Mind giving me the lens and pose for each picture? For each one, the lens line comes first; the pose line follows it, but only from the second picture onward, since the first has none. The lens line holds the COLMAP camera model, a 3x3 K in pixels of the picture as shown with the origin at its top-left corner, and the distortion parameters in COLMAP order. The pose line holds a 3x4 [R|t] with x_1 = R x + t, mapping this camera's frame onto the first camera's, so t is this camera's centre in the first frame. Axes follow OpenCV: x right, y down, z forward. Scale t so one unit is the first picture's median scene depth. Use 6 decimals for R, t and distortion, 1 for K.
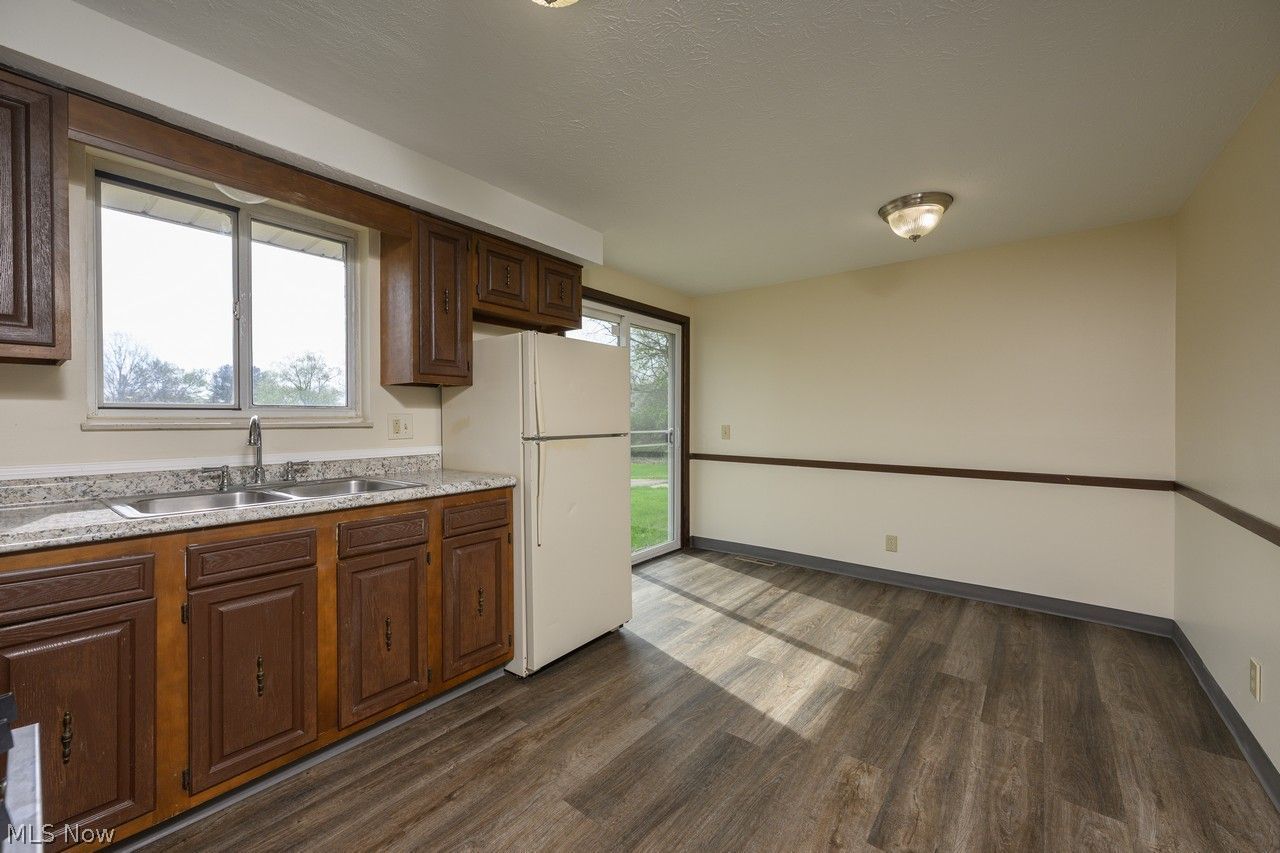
lens RADIAL K [[511.7, 0, 640.0], [0, 511.7, 423.0], [0, 0, 1]] dist [0.001503, 0.000805]
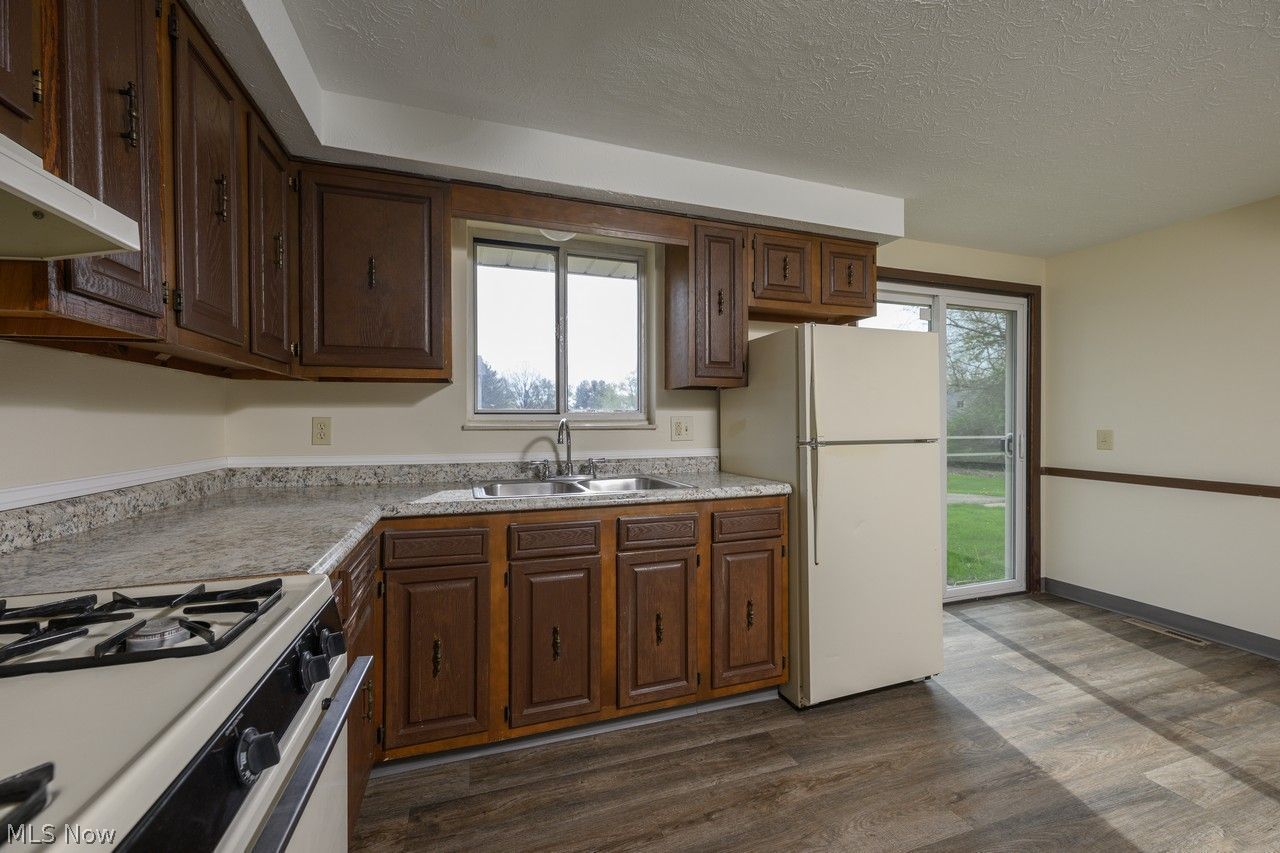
lens RADIAL K [[511.7, 0, 634.0], [0, 511.7, 423.1], [0, 0, 1]] dist [0.001503, 0.000805]
pose [[0.833695, -0.000319, -0.552225, 0.027828], [-0.003203, 0.999980, -0.005413, 0.001546], [0.552216, 0.006282, 0.833678, 0.082846]]
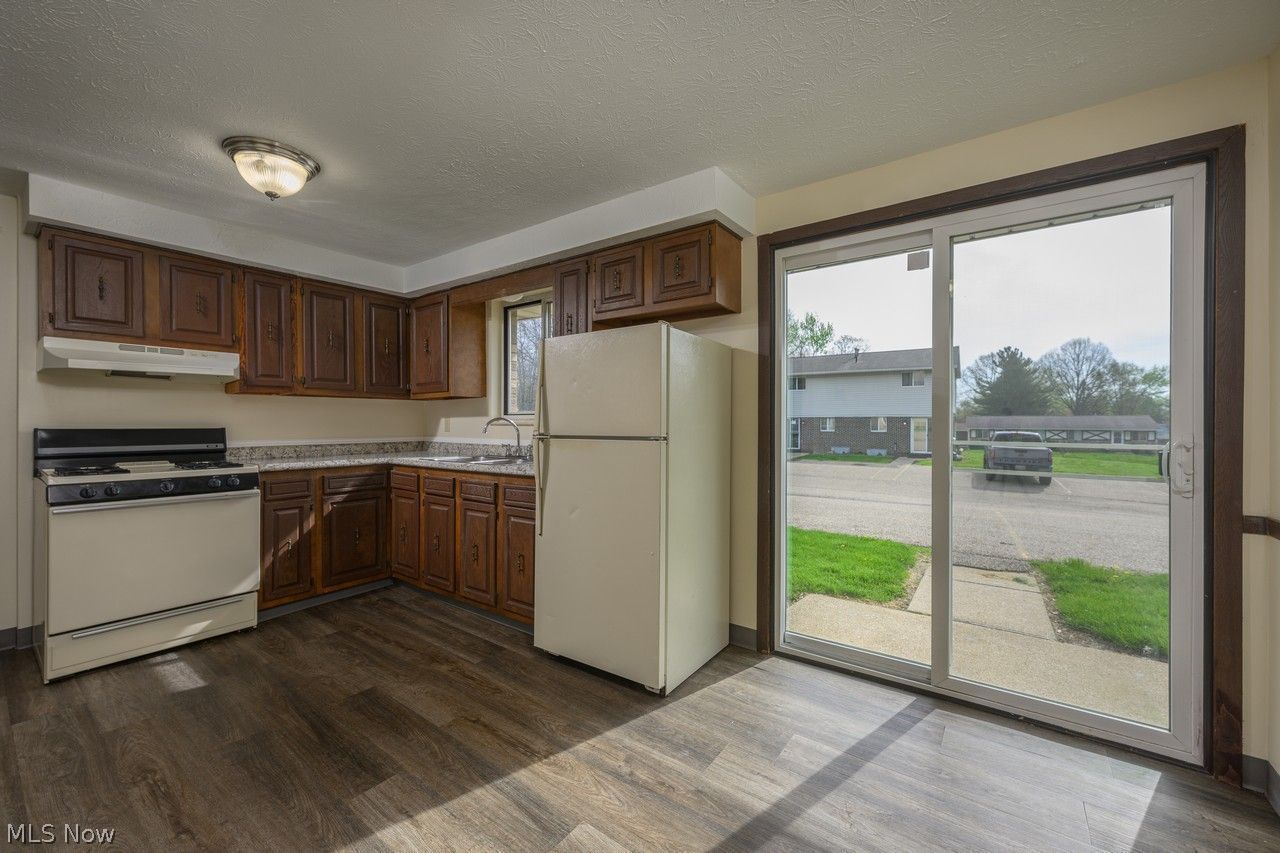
lens RADIAL K [[511.7, 0, 636.0], [0, 511.7, 422.7], [0, 0, 1]] dist [0.001503, 0.000805]
pose [[0.016158, 0.001304, -0.999869, 0.865340], [-0.006961, 0.999975, 0.001191, -0.001856], [0.999845, 0.006941, 0.016167, 1.147915]]
